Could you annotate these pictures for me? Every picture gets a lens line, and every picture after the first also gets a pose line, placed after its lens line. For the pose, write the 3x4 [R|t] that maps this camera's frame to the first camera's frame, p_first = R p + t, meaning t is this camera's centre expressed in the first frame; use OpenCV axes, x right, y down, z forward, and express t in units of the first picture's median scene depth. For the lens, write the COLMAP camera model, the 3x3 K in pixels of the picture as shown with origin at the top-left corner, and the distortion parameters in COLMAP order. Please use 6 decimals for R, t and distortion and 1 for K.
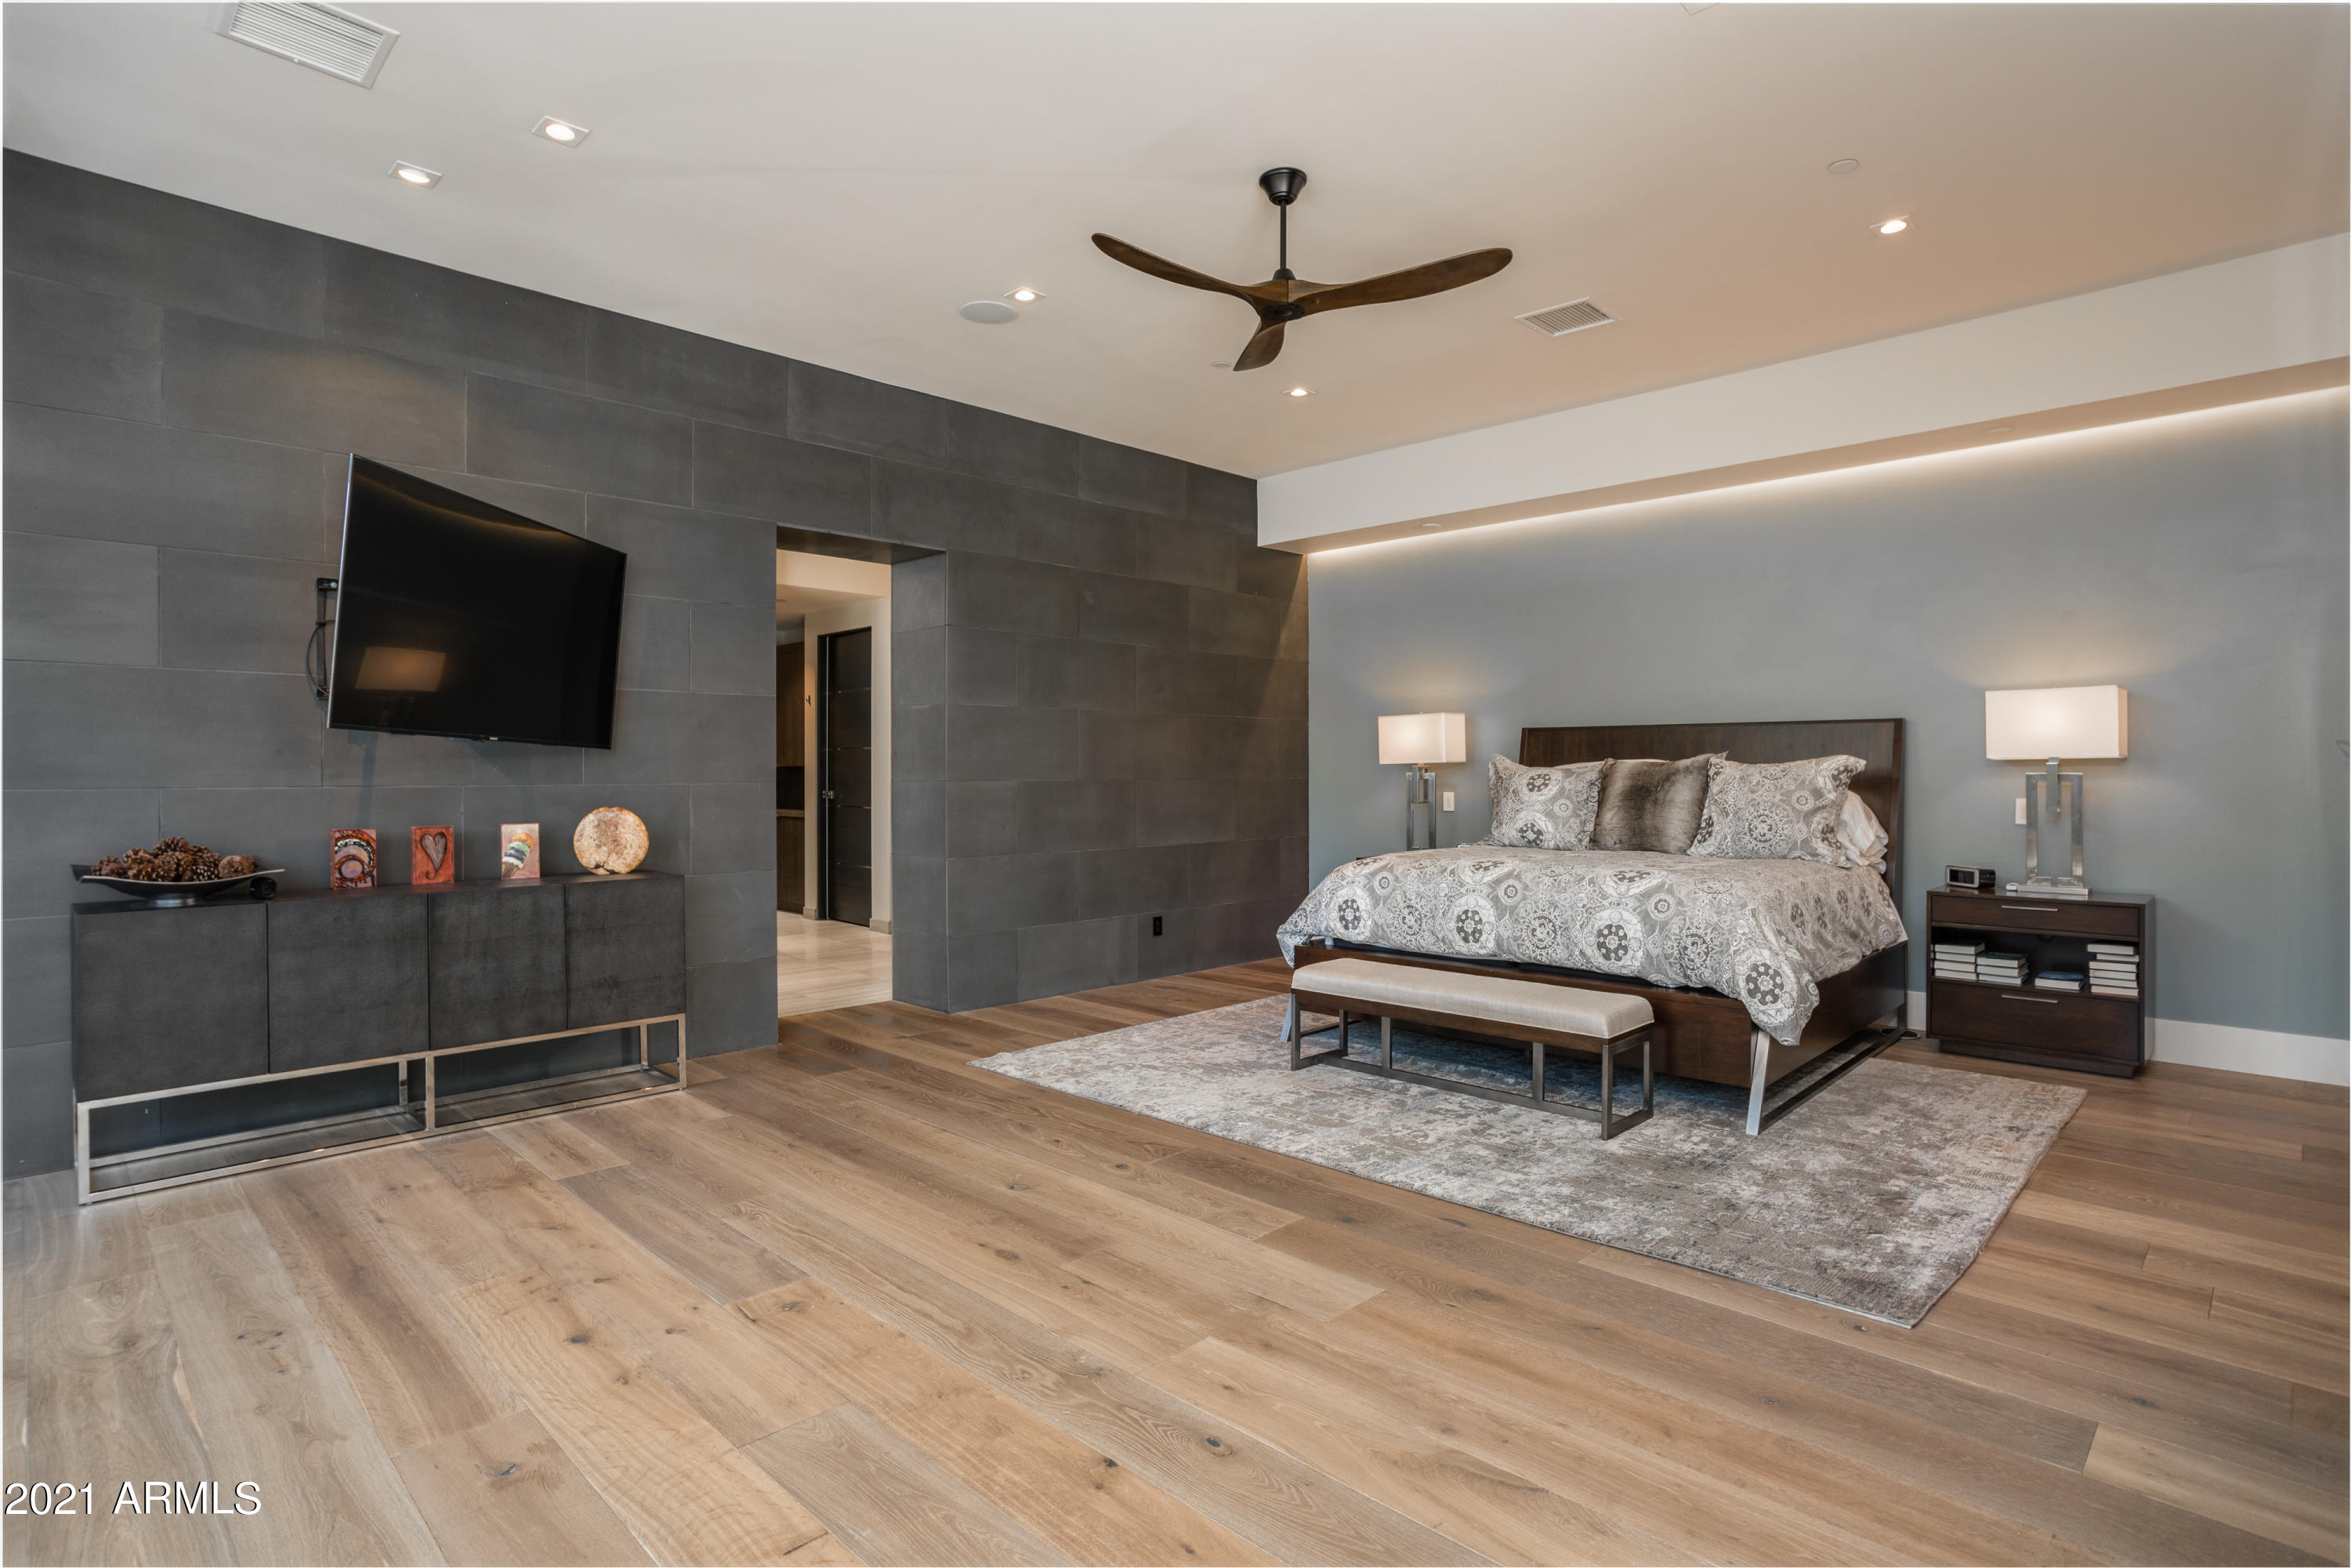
lens RADIAL K [[1246.3, 0, 1159.3], [0, 1246.3, 779.9], [0, 0, 1]] dist [-0.060613, -0.000095]
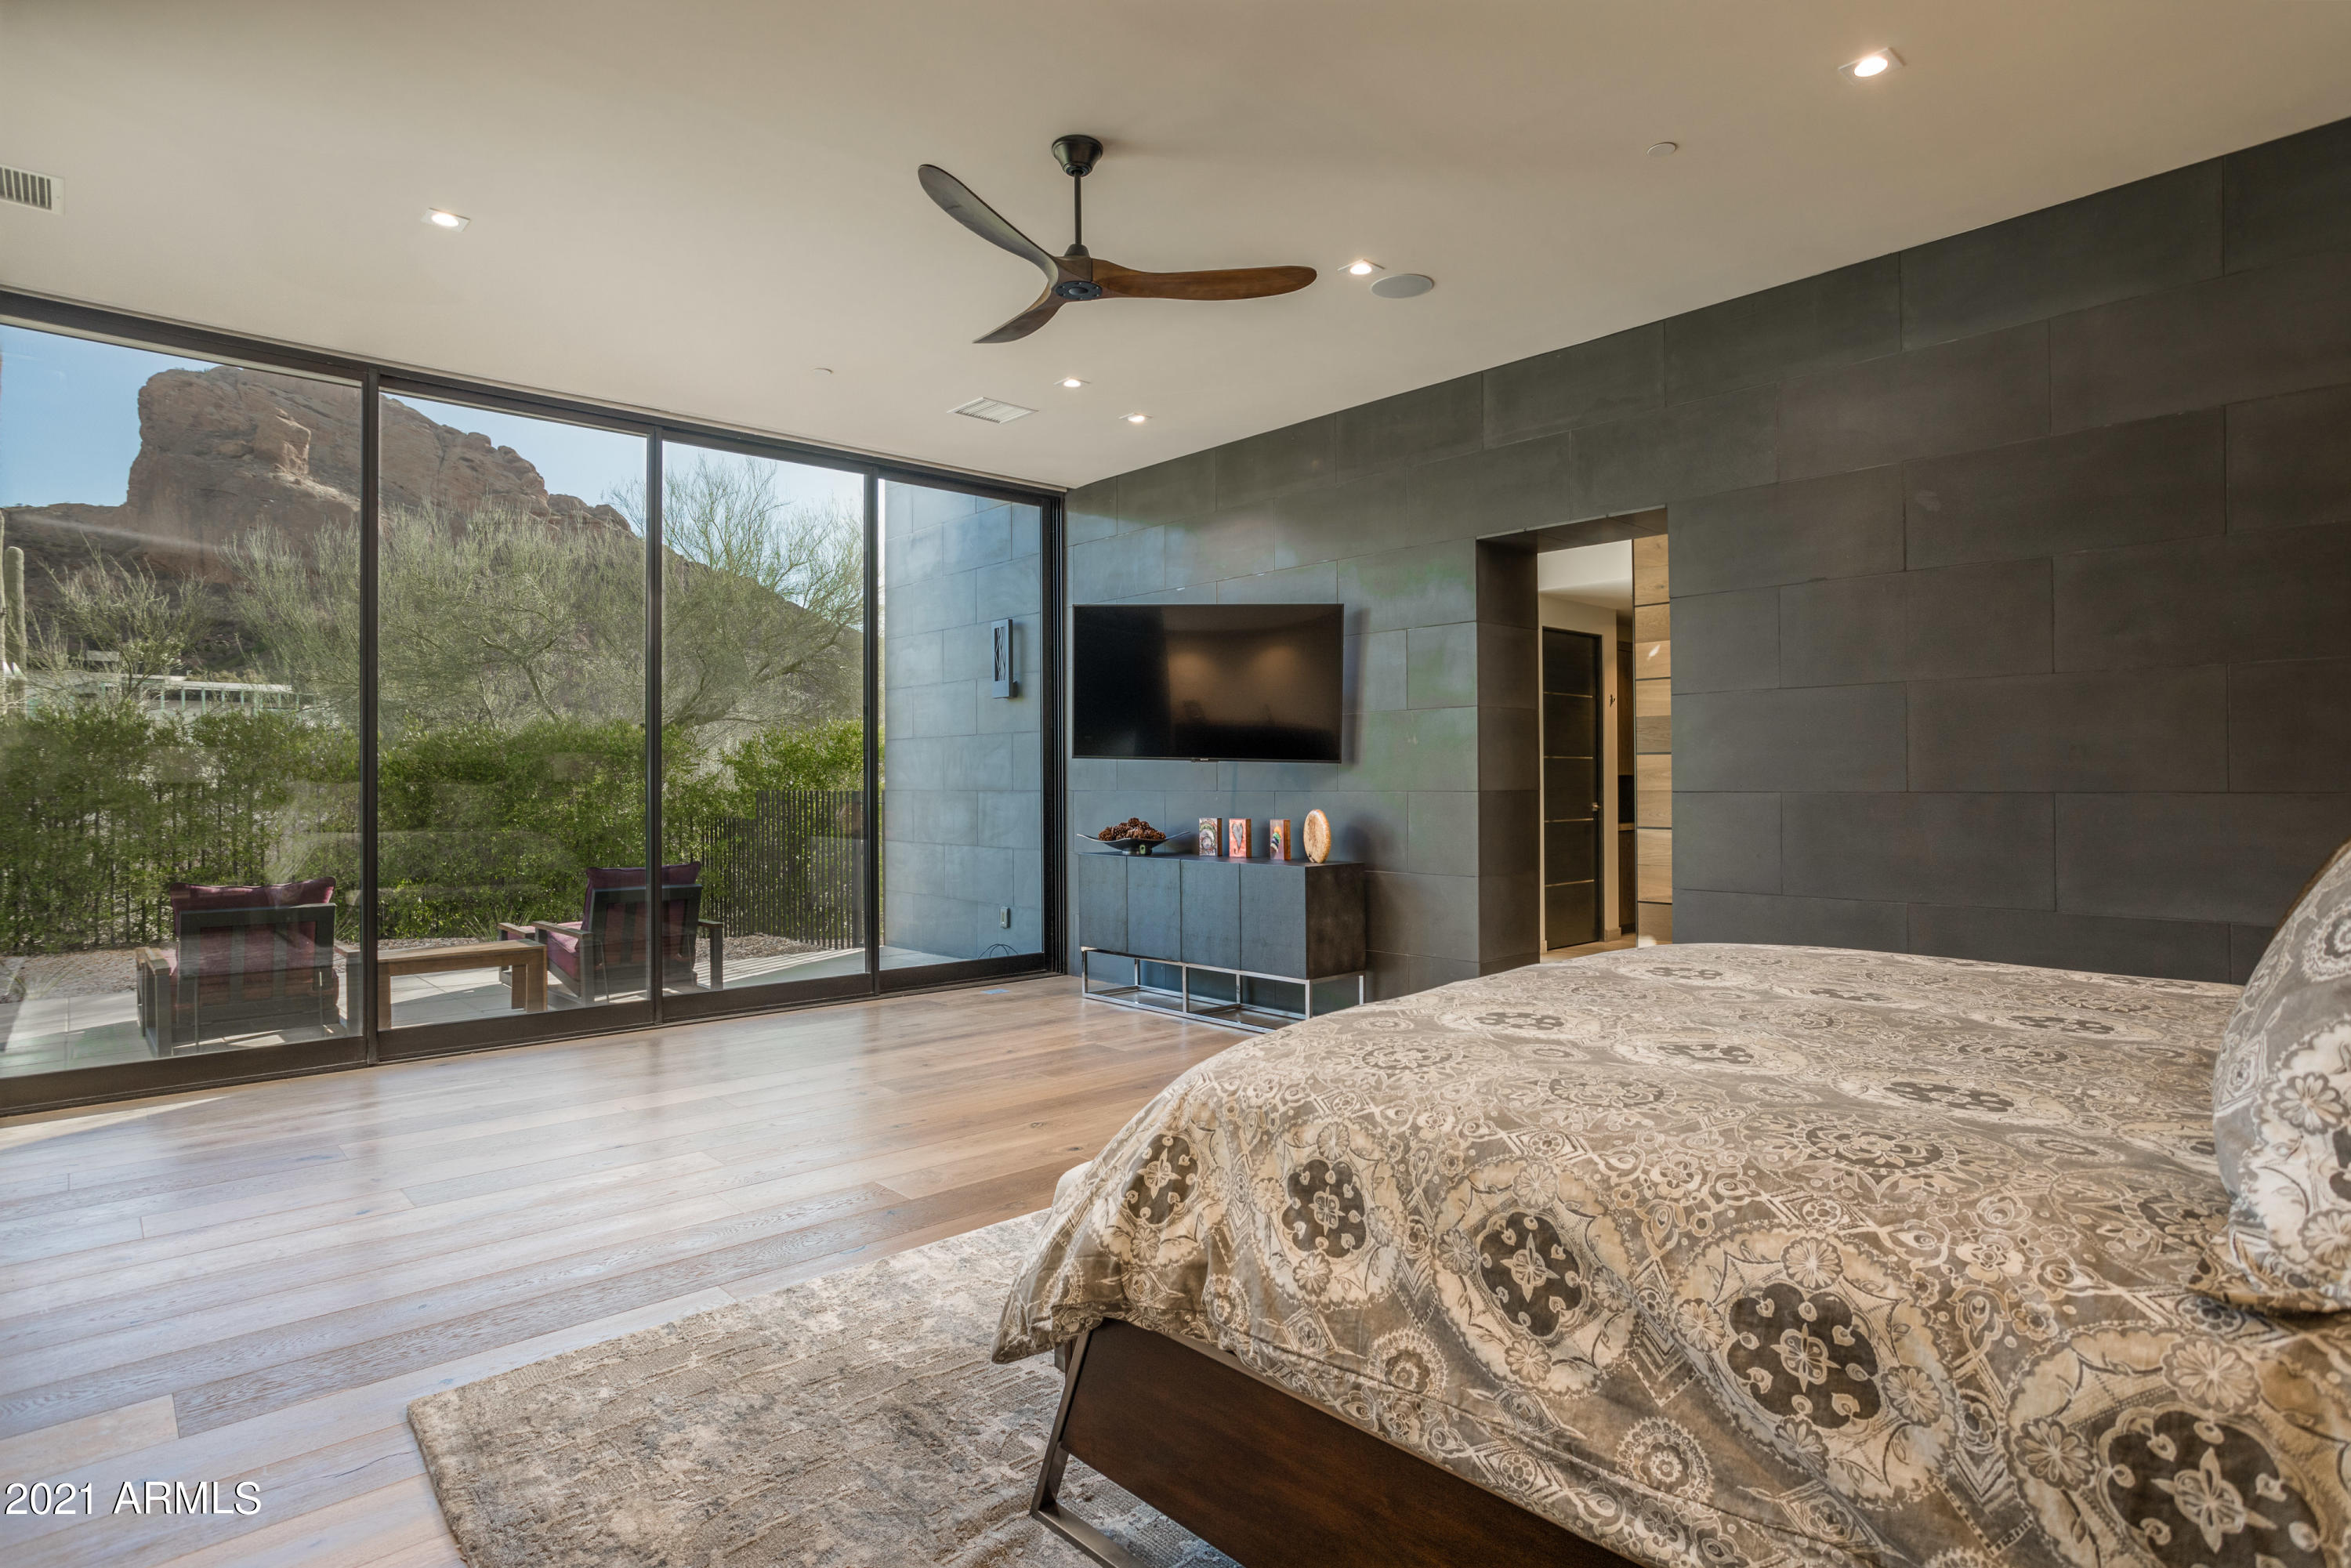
lens RADIAL K [[1246.3, 0, 1159.3], [0, 1246.3, 779.9], [0, 0, 1]] dist [-0.060613, -0.000095]
pose [[-0.089679, 0.002598, -0.995967, 0.978196], [0.004749, 0.999986, 0.002181, -0.012857], [0.995959, -0.004534, -0.089690, 1.097356]]
